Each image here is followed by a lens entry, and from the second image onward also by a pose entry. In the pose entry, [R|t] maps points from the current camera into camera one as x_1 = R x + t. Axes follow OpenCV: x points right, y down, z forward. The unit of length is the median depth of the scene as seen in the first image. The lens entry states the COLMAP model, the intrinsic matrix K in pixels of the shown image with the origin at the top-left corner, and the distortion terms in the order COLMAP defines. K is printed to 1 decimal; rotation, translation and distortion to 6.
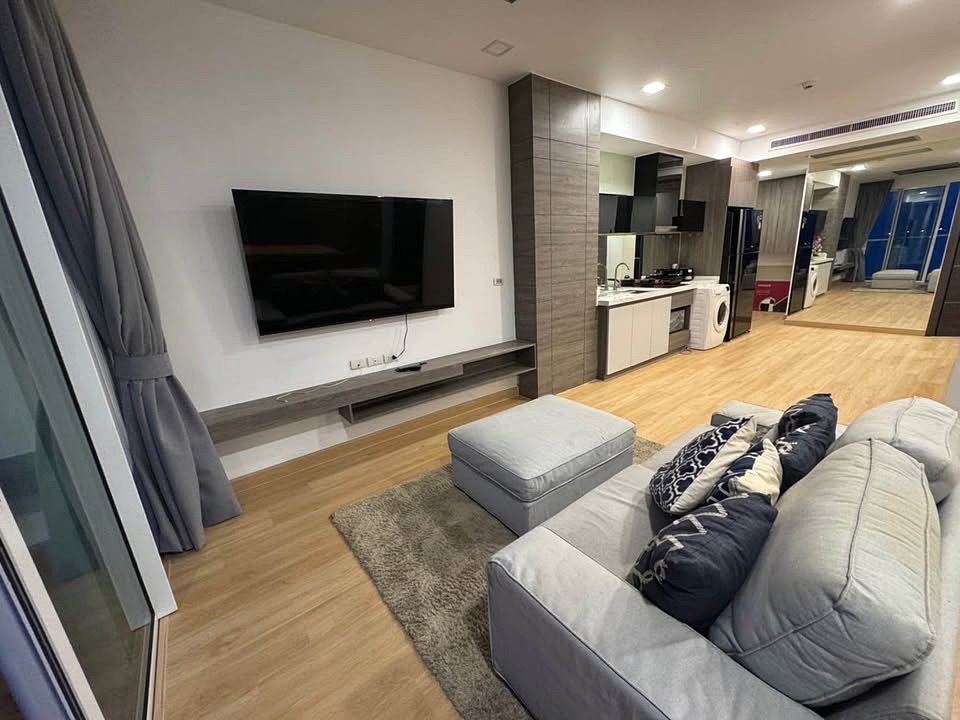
lens RADIAL K [[385.1, 0, 480.0], [0, 385.1, 360.0], [0, 0, 1]] dist [-0.001989, -0.000098]
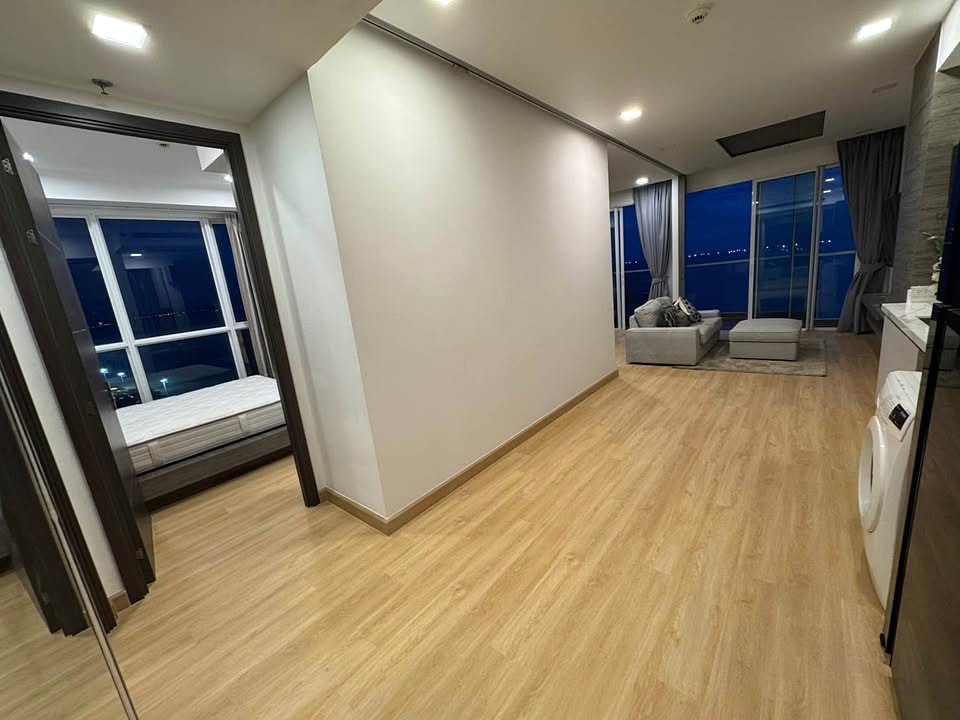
lens RADIAL K [[384.3, 0, 480.7], [0, 384.3, 359.4], [0, 0, 1]] dist [-0.001386, 0.000067]
pose [[-0.961467, 0.205347, -0.182794, 1.489050], [0.100308, 0.881089, 0.462191, -0.574256], [0.255967, 0.426046, -0.867736, 1.758984]]
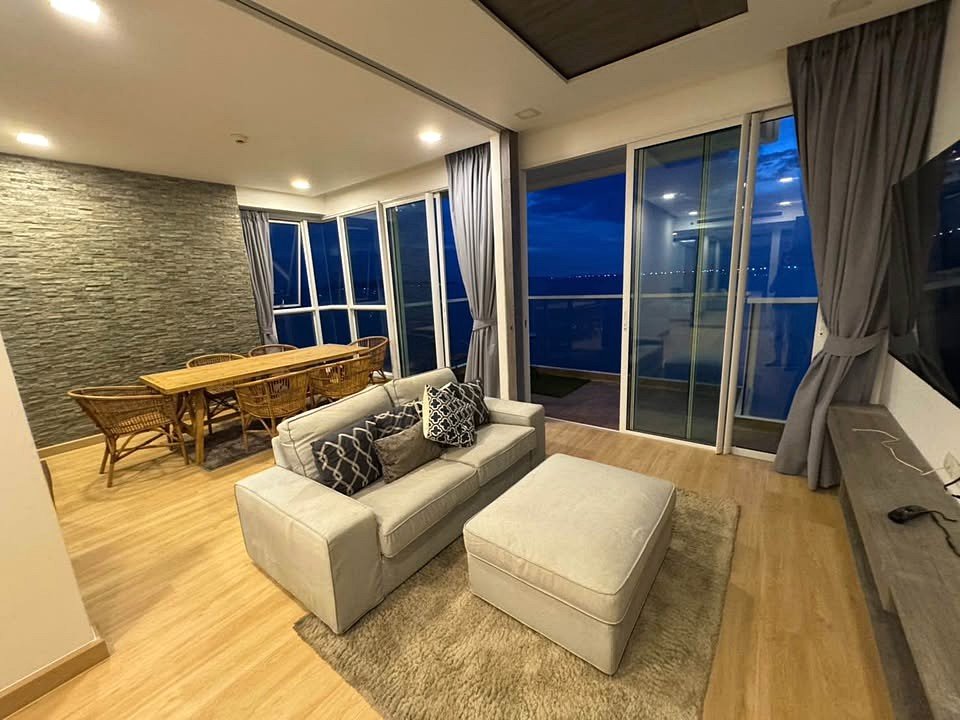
lens RADIAL K [[384.3, 0, 480.7], [0, 384.3, 359.4], [0, 0, 1]] dist [-0.001386, 0.000067]
pose [[-0.960578, 0.154632, -0.231038, 0.328371], [0.033207, 0.888910, 0.456877, -0.321630], [0.276019, 0.431194, -0.859003, 1.026716]]
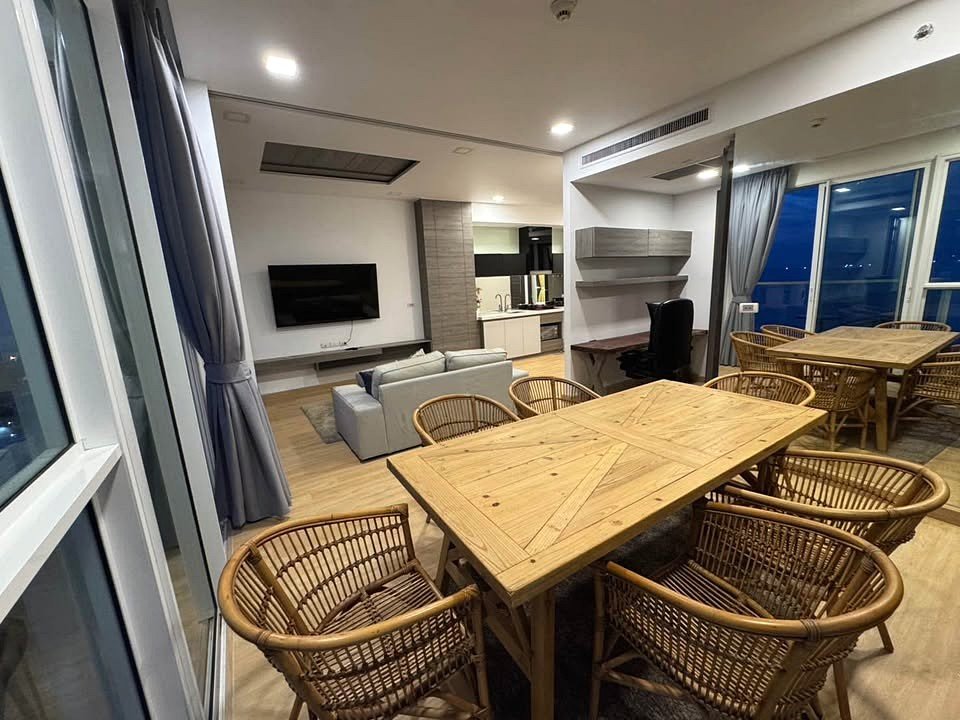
lens RADIAL K [[384.3, 0, 480.7], [0, 384.3, 359.4], [0, 0, 1]] dist [-0.001386, 0.000067]
pose [[0.996969, 0.020104, -0.075158, 0.533503], [-0.024863, 0.997708, -0.062937, 0.157902], [0.073720, 0.064615, 0.995184, -0.760275]]
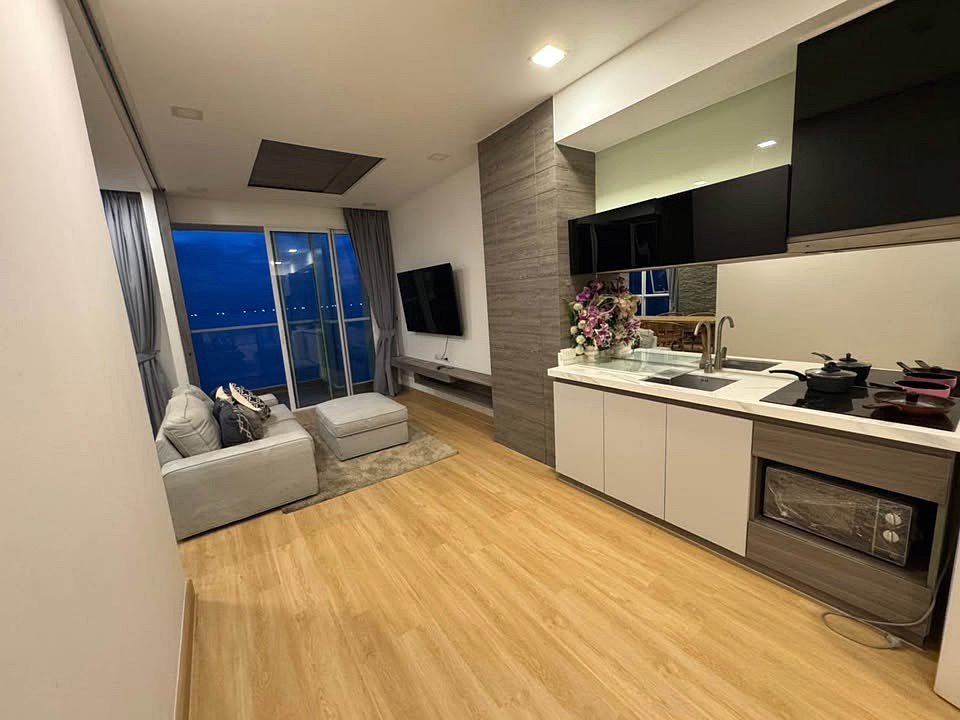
lens RADIAL K [[384.3, 0, 480.7], [0, 384.3, 359.4], [0, 0, 1]] dist [-0.001386, 0.000067]
pose [[-0.035496, 0.225657, -0.973560, 1.213670], [-0.197725, 0.953331, 0.228178, -0.362209], [0.979615, 0.200597, 0.010779, 1.004549]]
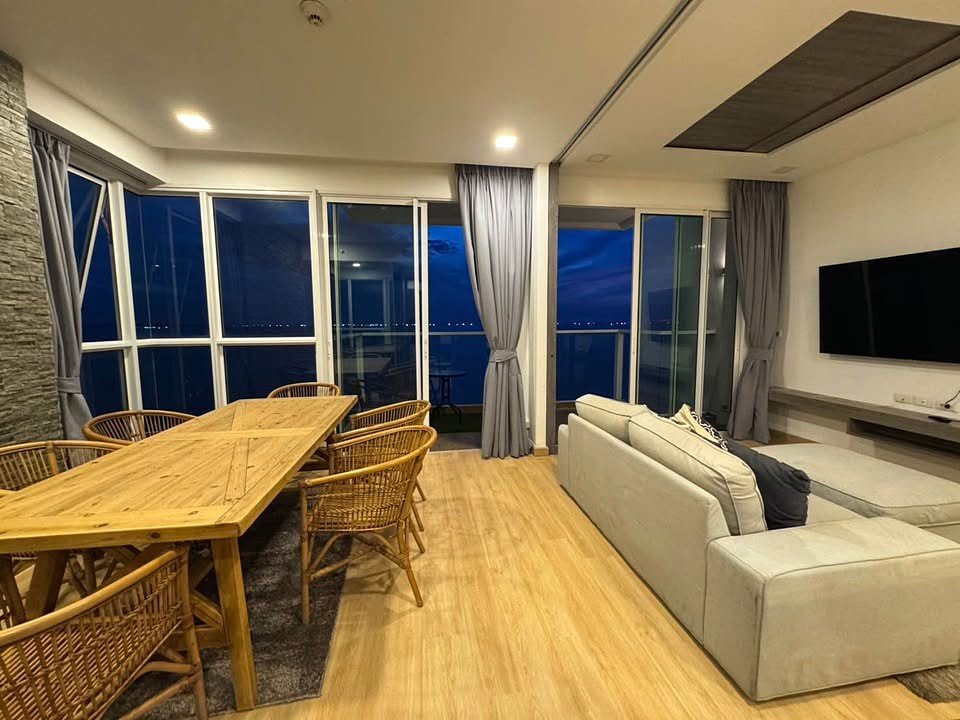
lens RADIAL K [[384.3, 0, 480.7], [0, 384.3, 359.4], [0, 0, 1]] dist [-0.001386, 0.000067]
pose [[-0.485592, 0.143862, -0.862267, 1.019115], [-0.194482, 0.943868, 0.267001, -0.129731], [0.852278, 0.297349, -0.430356, 0.345811]]
